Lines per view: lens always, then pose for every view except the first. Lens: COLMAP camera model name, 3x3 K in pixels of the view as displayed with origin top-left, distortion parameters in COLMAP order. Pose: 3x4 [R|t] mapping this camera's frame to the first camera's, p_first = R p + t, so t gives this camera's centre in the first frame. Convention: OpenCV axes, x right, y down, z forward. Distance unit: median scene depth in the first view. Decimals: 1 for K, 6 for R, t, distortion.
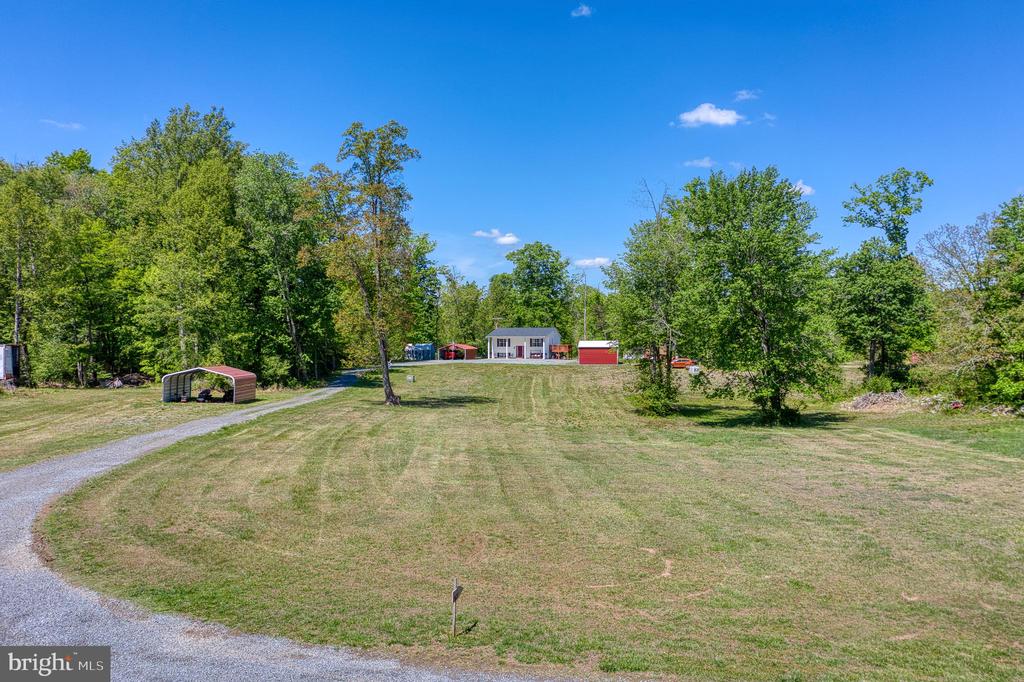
lens RADIAL K [[780.6, 0, 511.1], [0, 780.6, 339.9], [0, 0, 1]] dist [0.036301, 0.073724]
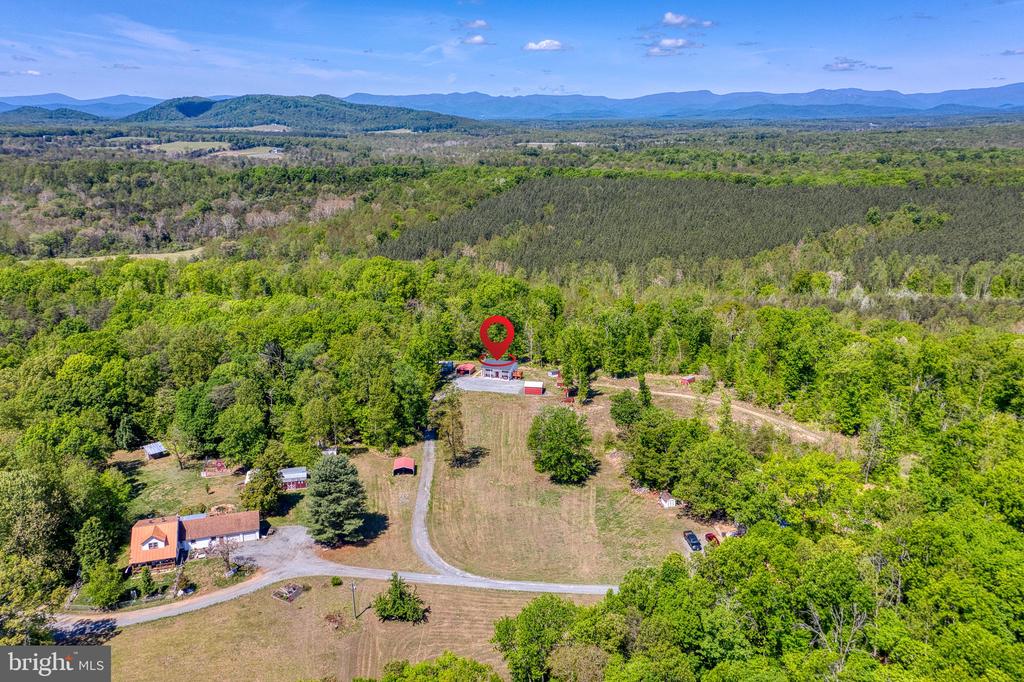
lens RADIAL K [[780.6, 0, 510.9], [0, 780.6, 343.7], [0, 0, 1]] dist [0.036301, 0.073724]
pose [[0.999559, -0.008744, 0.028367, -0.009683], [0.000762, 0.962875, 0.269947, -0.611858], [-0.029674, -0.269806, 0.962457, -0.936658]]
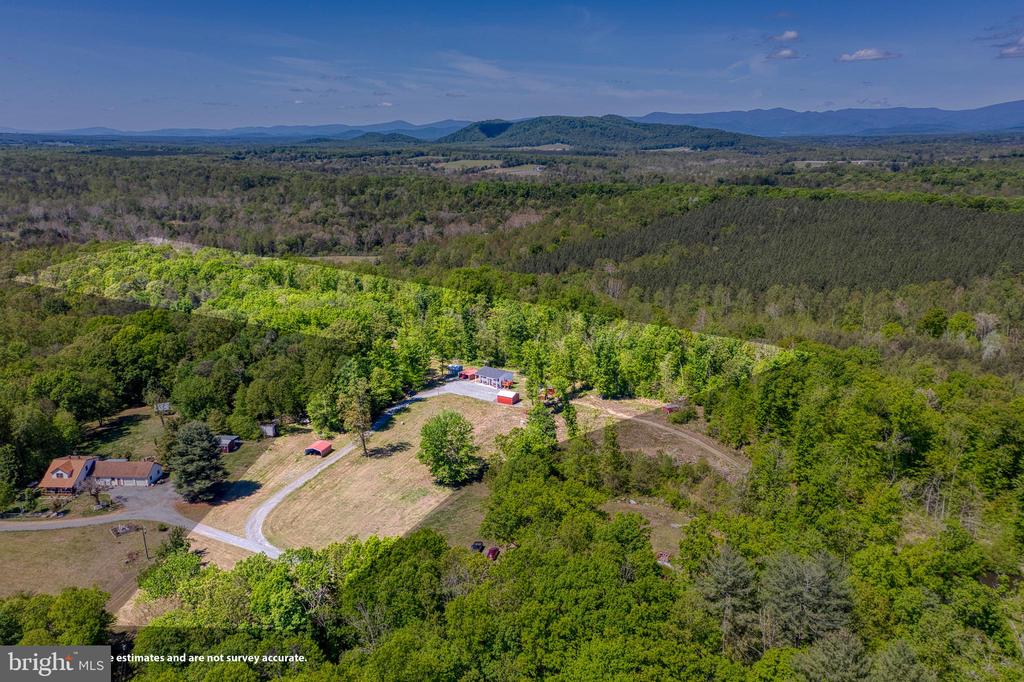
lens RADIAL K [[780.6, 0, 510.6], [0, 780.6, 344.6], [0, 0, 1]] dist [0.036301, 0.073724]
pose [[0.943430, 0.083151, -0.320978, 0.732464], [-0.000387, 0.968321, 0.249710, -0.609266], [0.331573, -0.235460, 0.913574, -0.883137]]
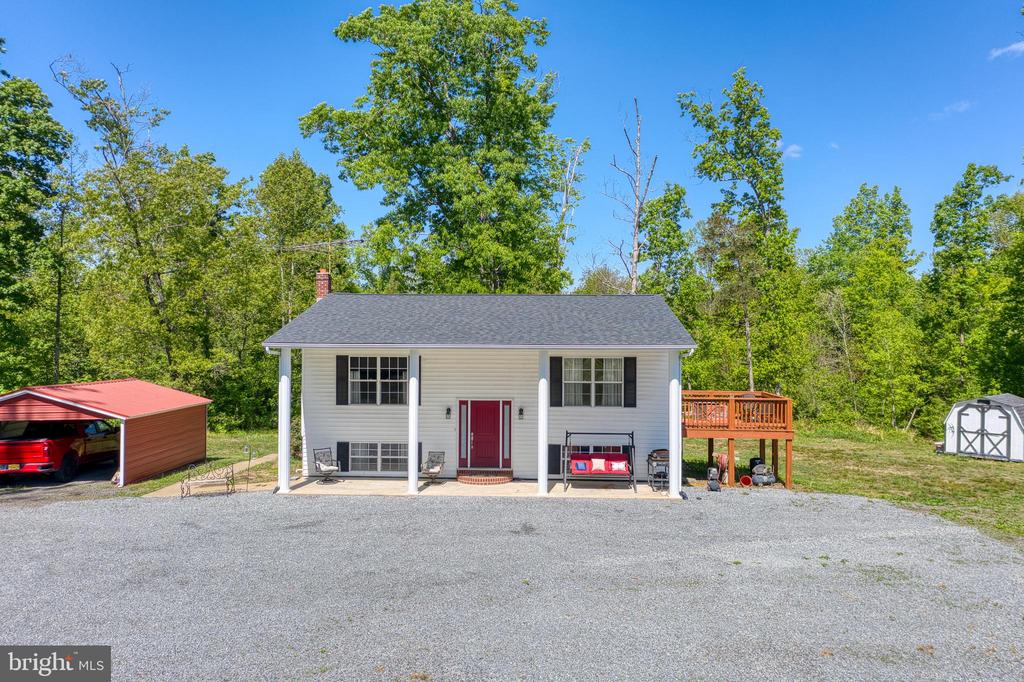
lens RADIAL K [[780.6, 0, 516.9], [0, 780.6, 340.3], [0, 0, 1]] dist [0.036301, 0.073724]
pose [[0.954632, 0.005995, 0.297726, -0.030798], [-0.005081, 0.999980, -0.003843, -0.004412], [-0.297743, 0.002156, 0.954644, 0.846444]]
